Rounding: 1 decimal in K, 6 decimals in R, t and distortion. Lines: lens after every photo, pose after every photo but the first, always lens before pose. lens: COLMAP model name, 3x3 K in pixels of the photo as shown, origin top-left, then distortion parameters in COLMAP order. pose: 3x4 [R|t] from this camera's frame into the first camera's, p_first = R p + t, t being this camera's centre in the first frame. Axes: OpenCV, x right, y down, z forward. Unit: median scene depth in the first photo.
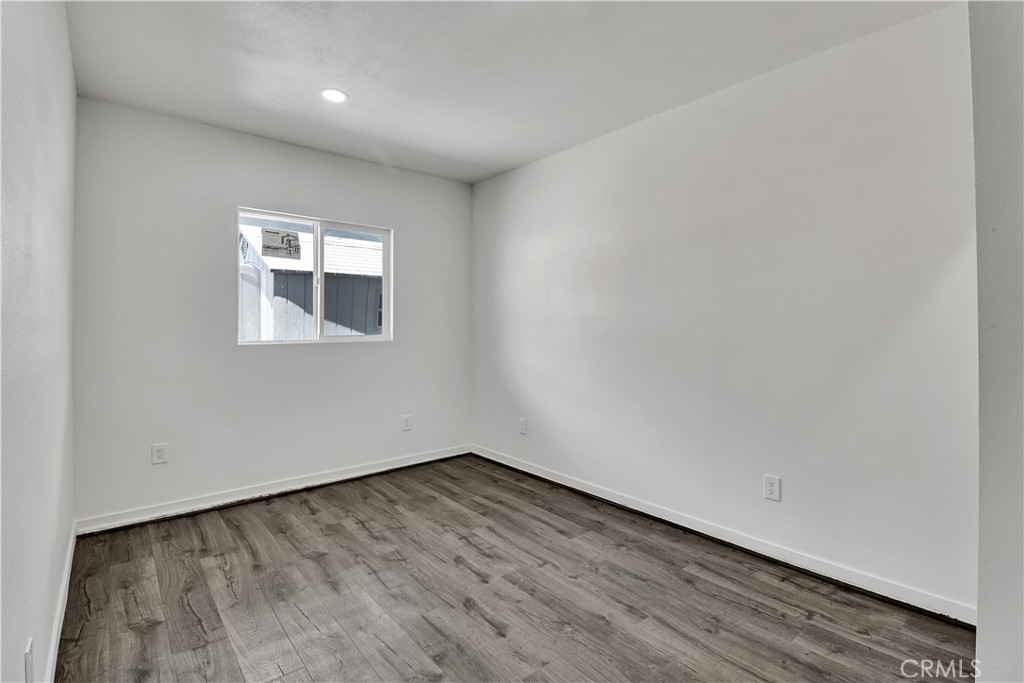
lens RADIAL K [[487.4, 0, 513.4], [0, 487.4, 335.4], [0, 0, 1]] dist [0.001560, 0.000246]
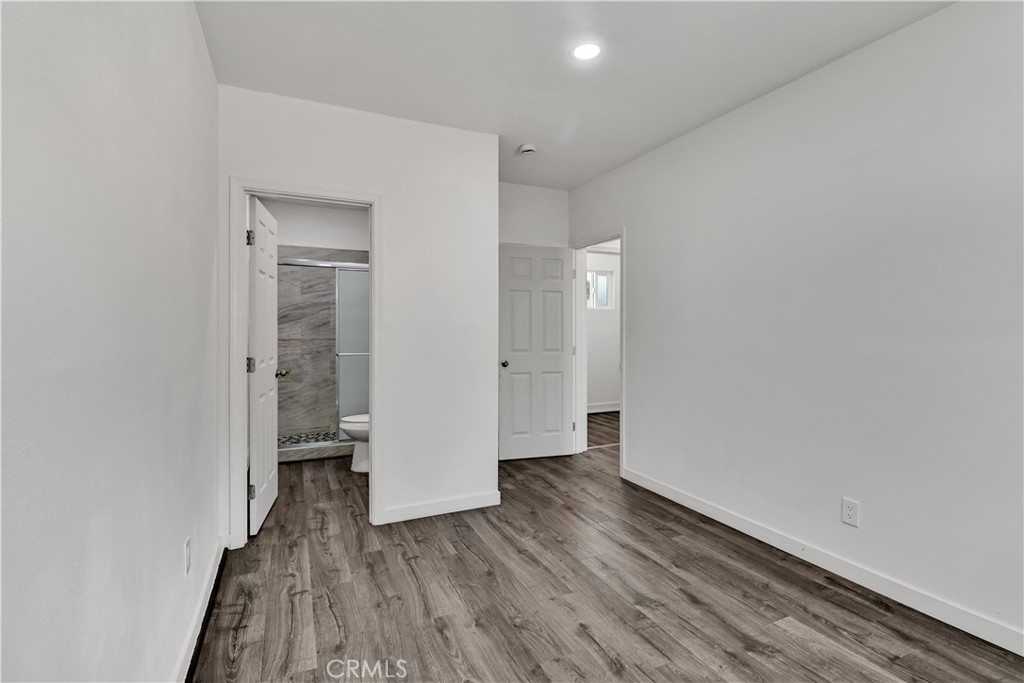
lens RADIAL K [[487.4, 0, 514.5], [0, 487.4, 337.1], [0, 0, 1]] dist [0.001560, 0.000246]
pose [[-0.966474, -0.007584, 0.256654, -0.138239], [0.001561, 0.999372, 0.035412, -0.038636], [-0.256762, 0.034625, -0.965854, 1.931243]]
